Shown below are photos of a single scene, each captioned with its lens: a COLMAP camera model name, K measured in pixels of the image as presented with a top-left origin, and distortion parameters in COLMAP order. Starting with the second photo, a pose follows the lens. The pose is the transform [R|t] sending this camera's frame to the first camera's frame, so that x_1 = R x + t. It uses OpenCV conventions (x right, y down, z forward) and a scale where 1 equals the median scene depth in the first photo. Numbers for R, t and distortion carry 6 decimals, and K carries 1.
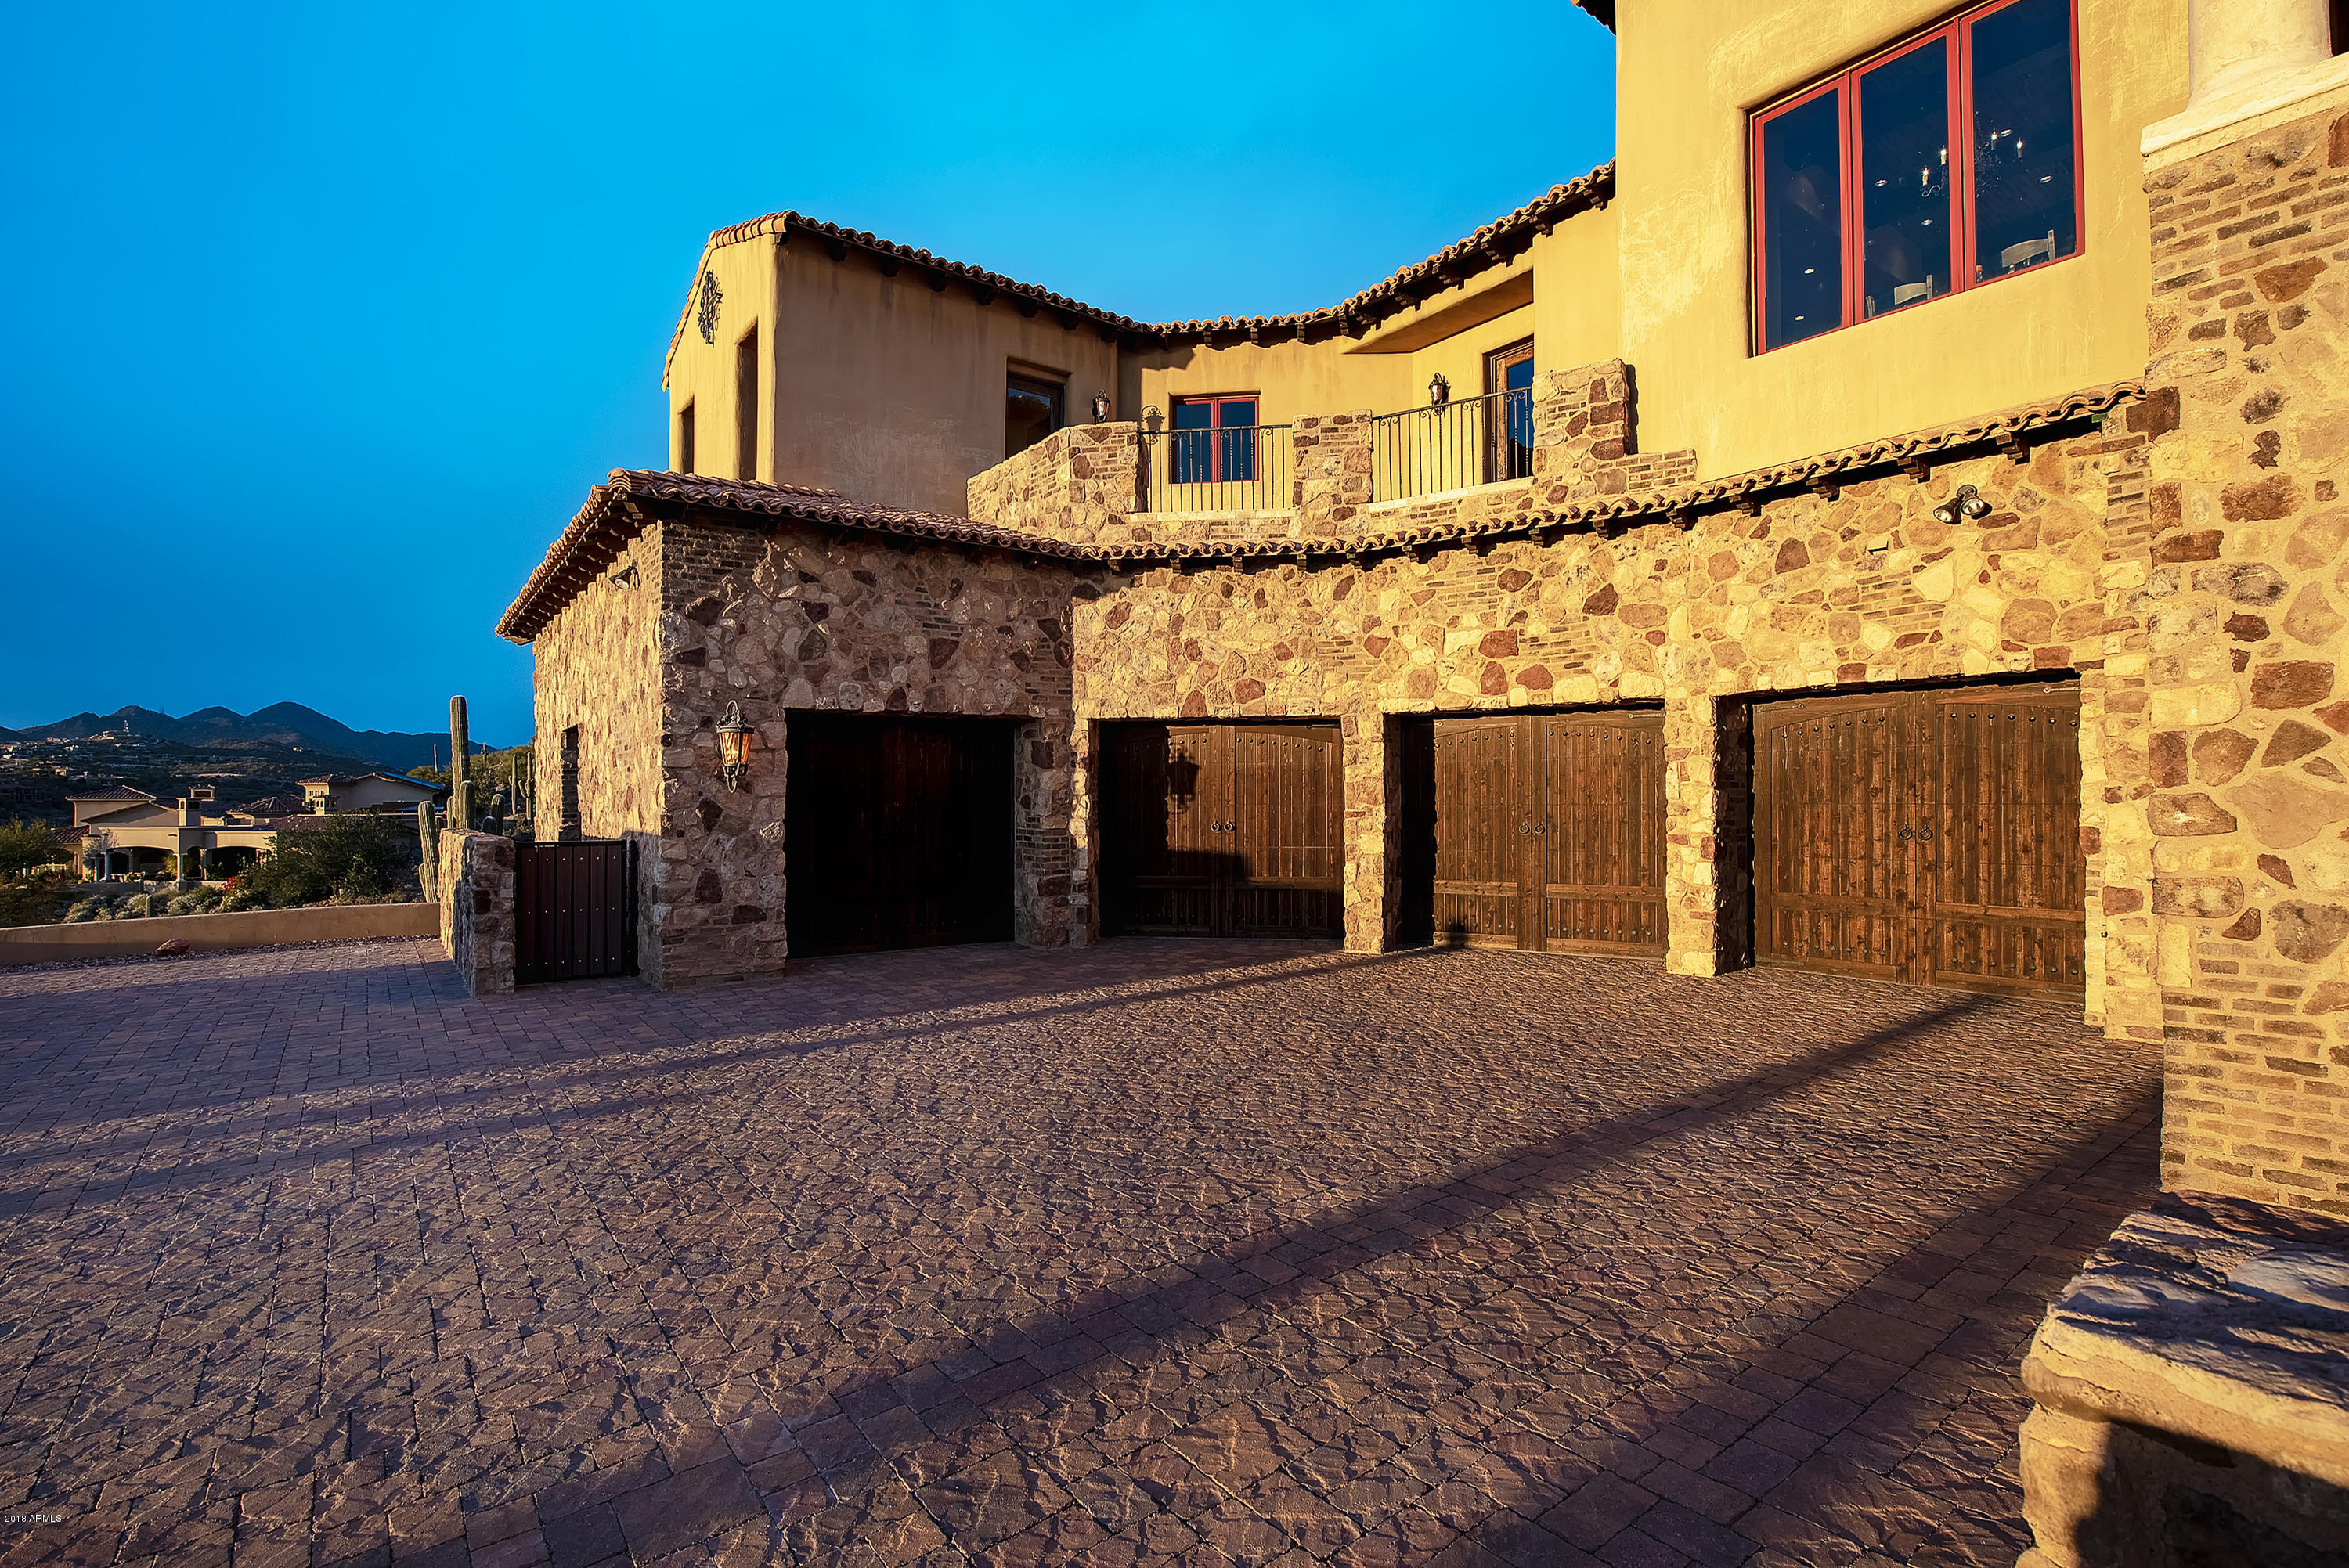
lens RADIAL K [[1076.8, 0, 1160.3], [0, 1076.8, 789.5], [0, 0, 1]] dist [-0.015283, -0.000944]
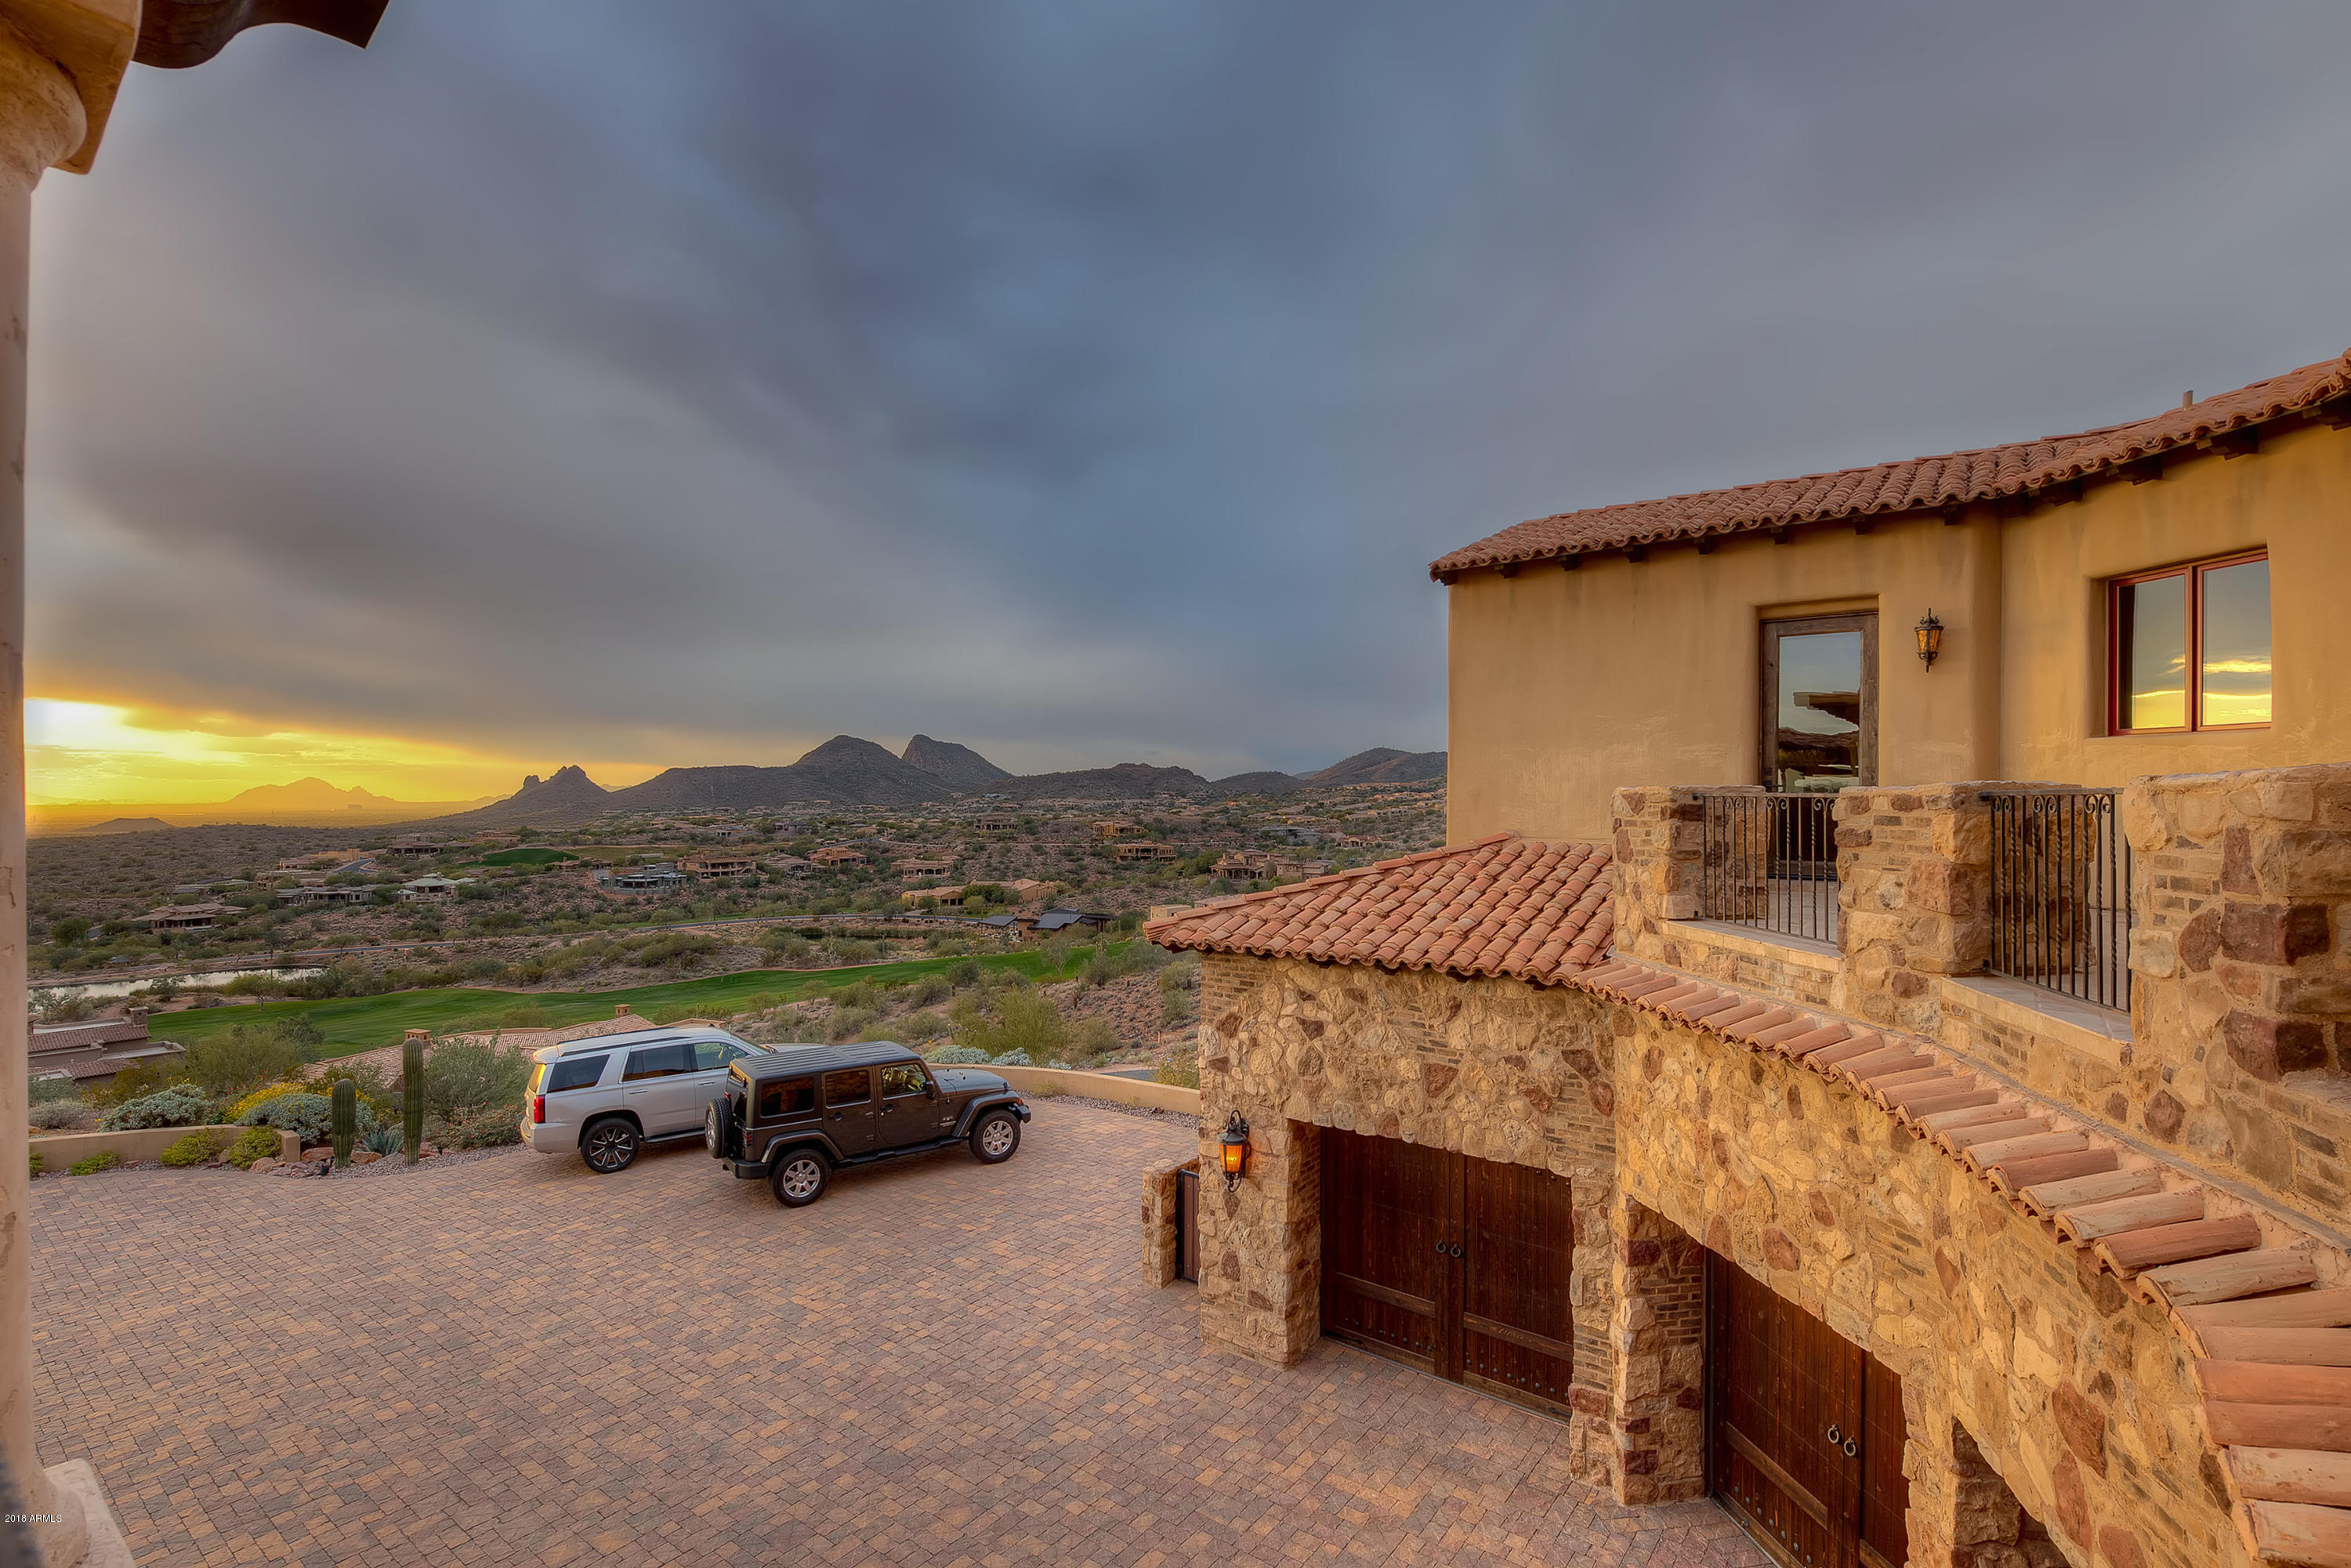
lens RADIAL K [[1077.8, 0, 1161.4], [0, 1077.8, 781.0], [0, 0, 1]] dist [-0.015283, -0.000944]
pose [[0.274119, -0.010743, -0.961636, 0.584465], [0.002431, 0.999942, -0.010478, -0.362082], [0.961693, 0.000534, 0.274130, 0.533677]]
